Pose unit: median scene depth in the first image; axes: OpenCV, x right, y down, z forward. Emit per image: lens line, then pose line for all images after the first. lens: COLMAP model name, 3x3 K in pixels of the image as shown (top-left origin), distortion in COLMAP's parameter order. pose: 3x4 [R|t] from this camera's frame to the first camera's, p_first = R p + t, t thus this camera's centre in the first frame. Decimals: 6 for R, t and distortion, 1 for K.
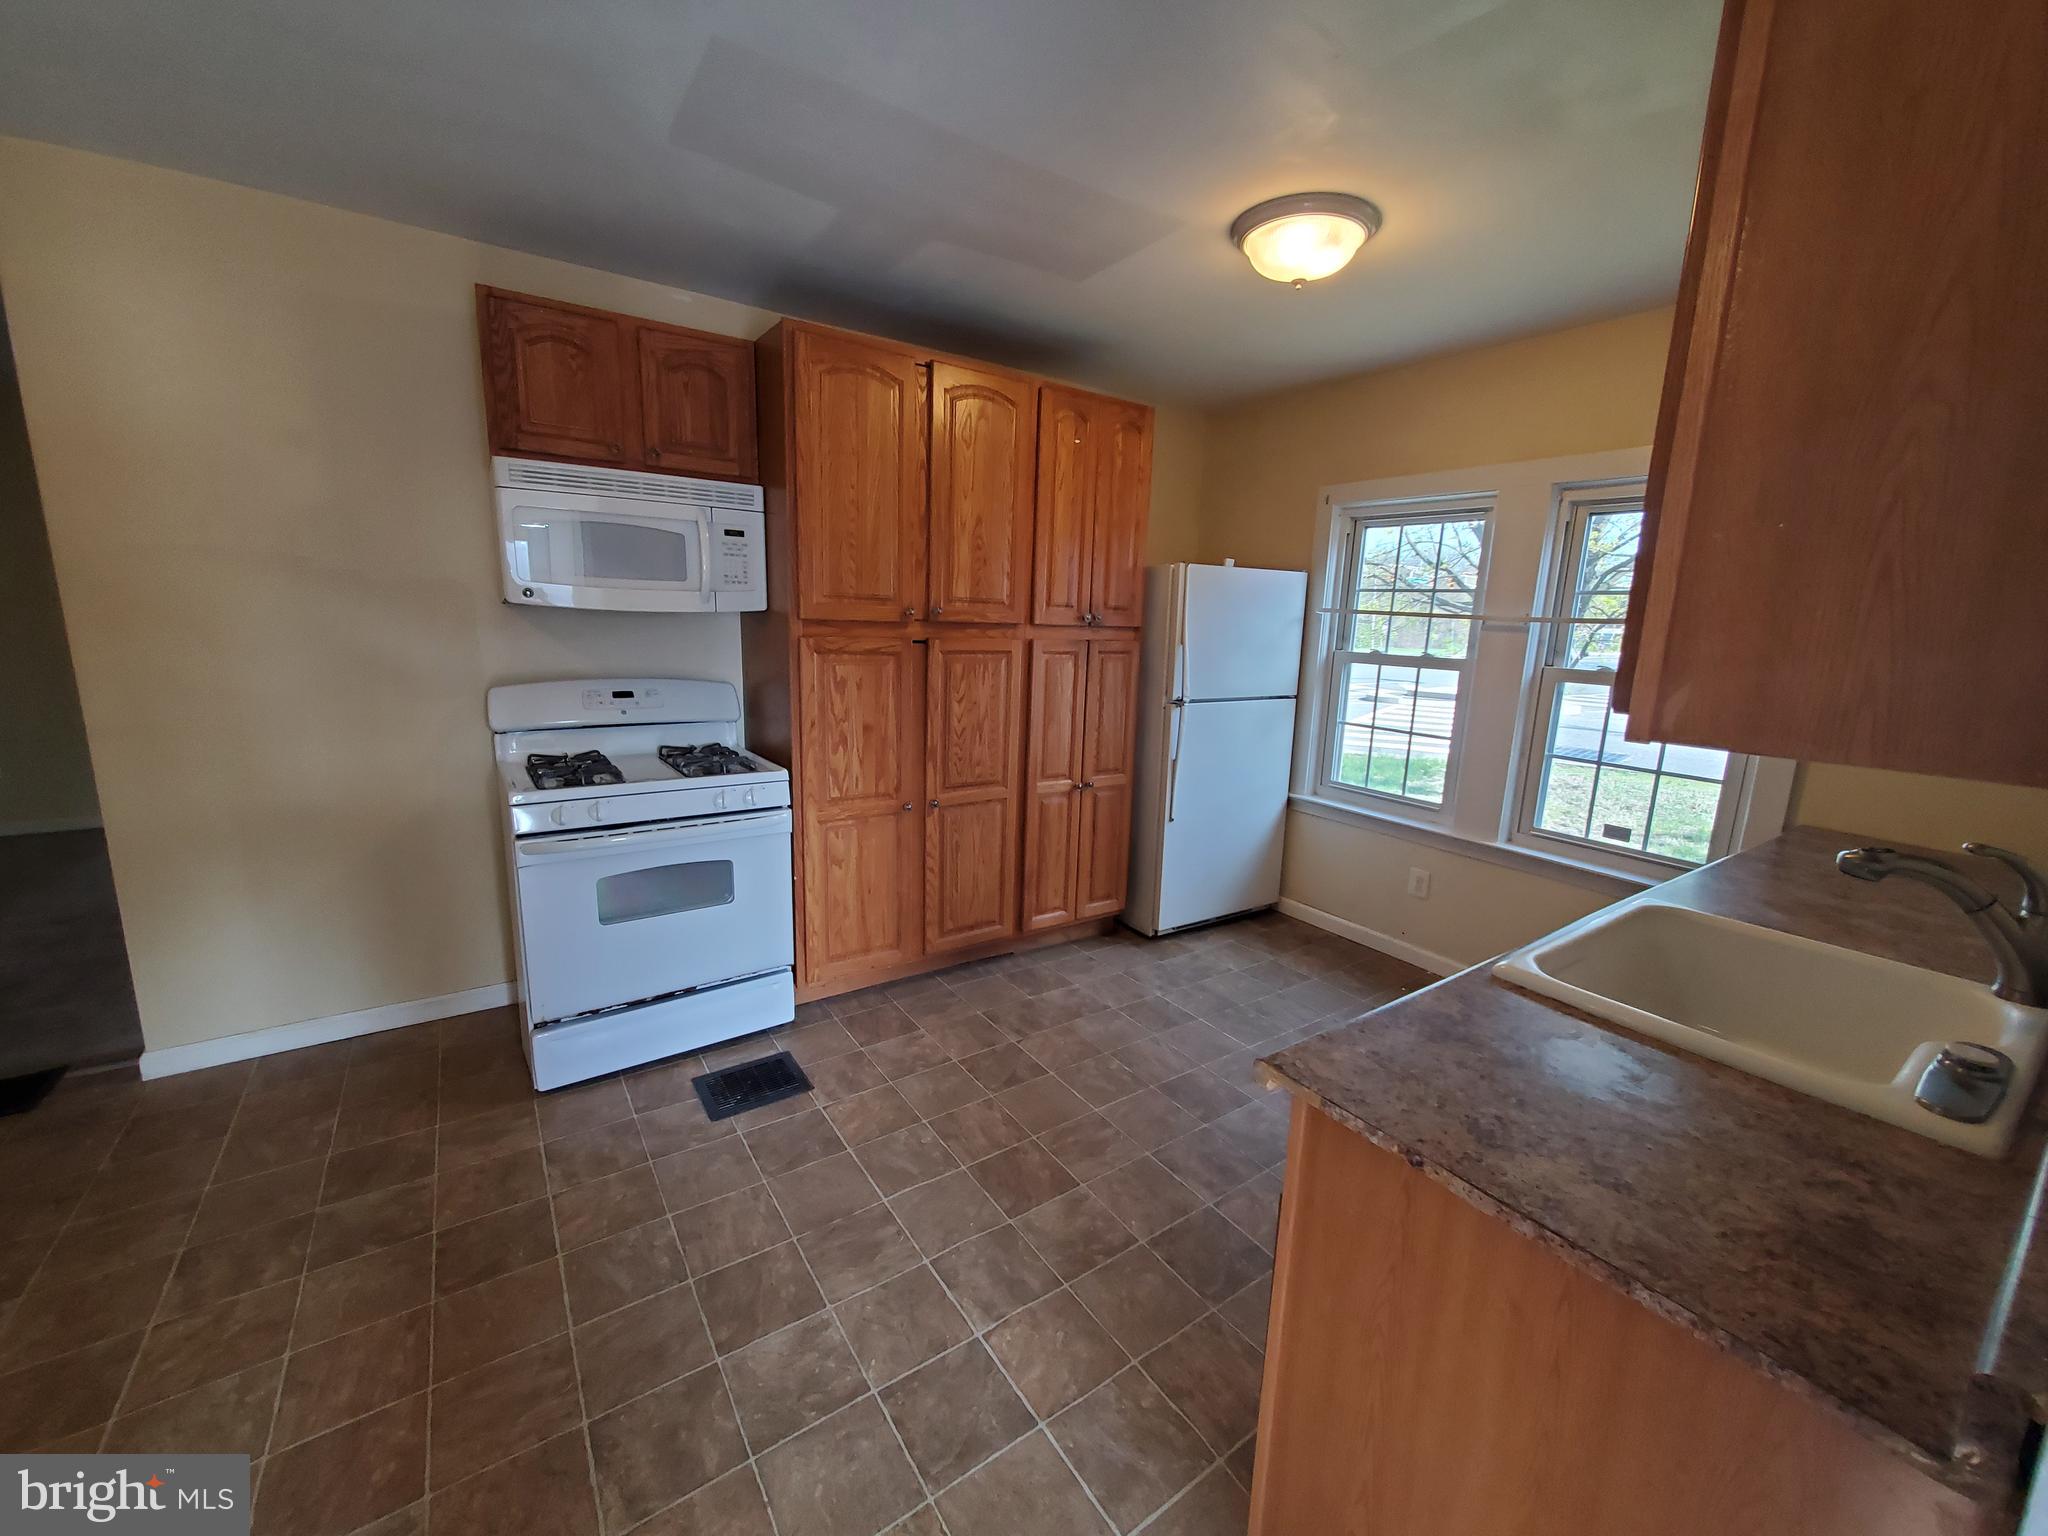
lens RADIAL K [[811.8, 0, 1068.7], [0, 811.8, 779.4], [0, 0, 1]] dist [-0.003848, 0.000080]
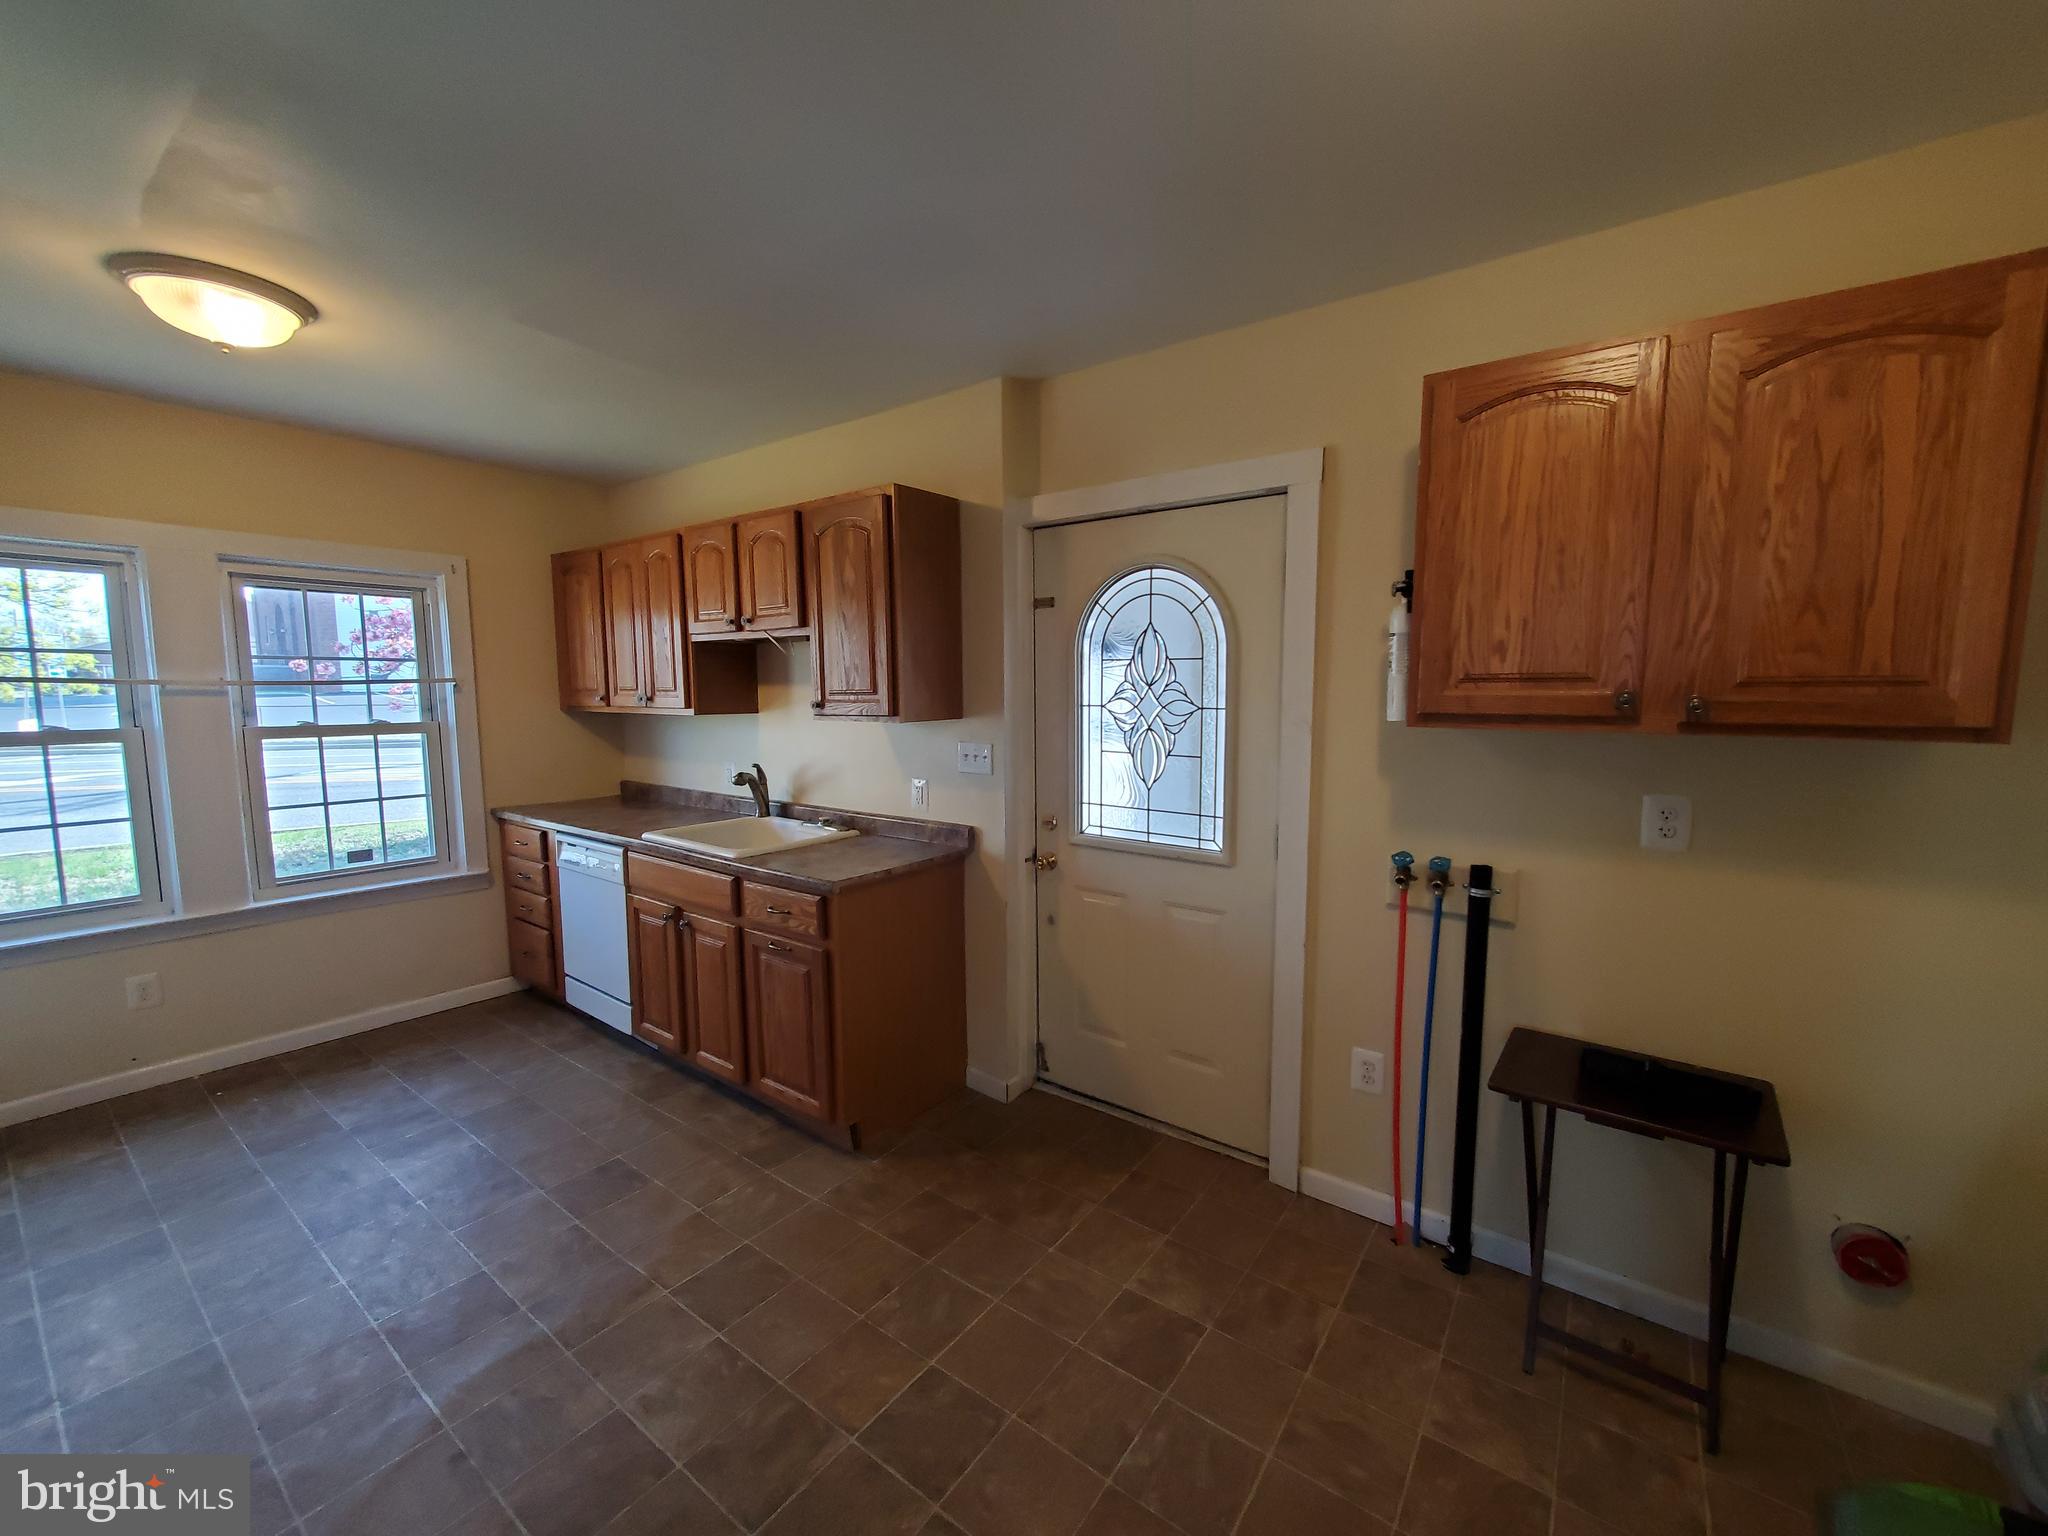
lens RADIAL K [[811.8, 0, 1052.0], [0, 811.8, 770.6], [0, 0, 1]] dist [-0.003848, 0.000080]
pose [[-0.331057, -0.131474, 0.934406, -0.739896], [0.177860, 0.963802, 0.198626, -0.107707], [-0.926697, 0.231950, -0.295690, 0.364171]]
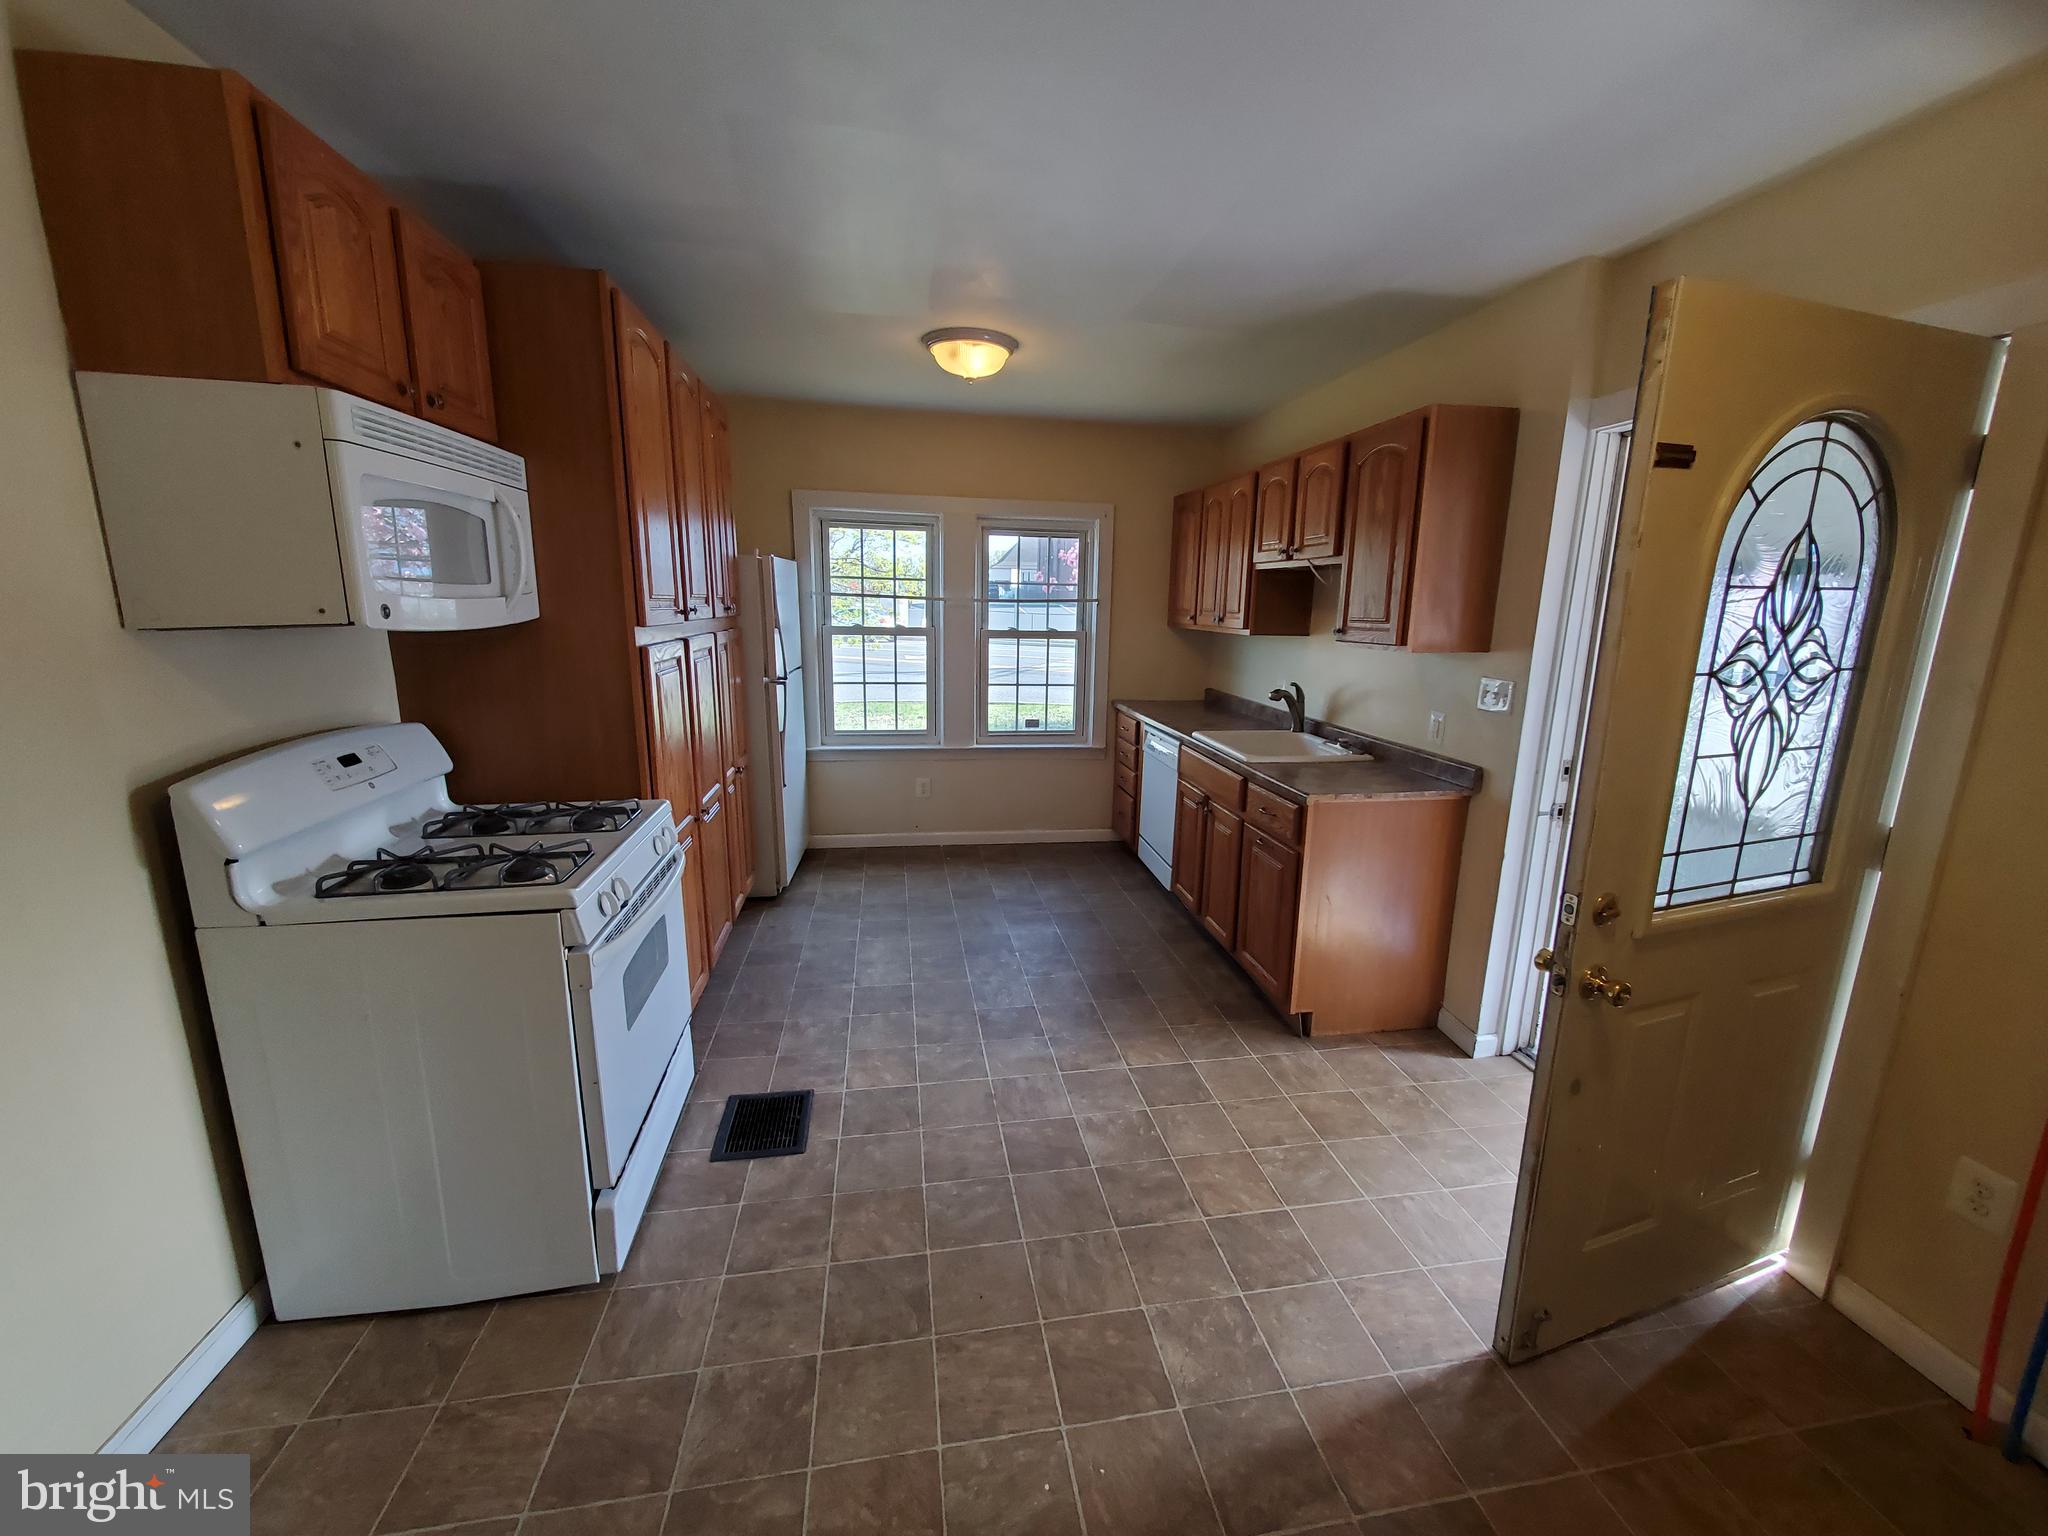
lens RADIAL K [[811.8, 0, 1043.8], [0, 811.8, 776.7], [0, 0, 1]] dist [-0.003848, 0.000080]
pose [[0.418687, -0.219658, 0.881165, -0.830211], [0.175670, 0.971569, 0.158725, -0.090434], [-0.890978, 0.088338, 0.445371, 0.212803]]
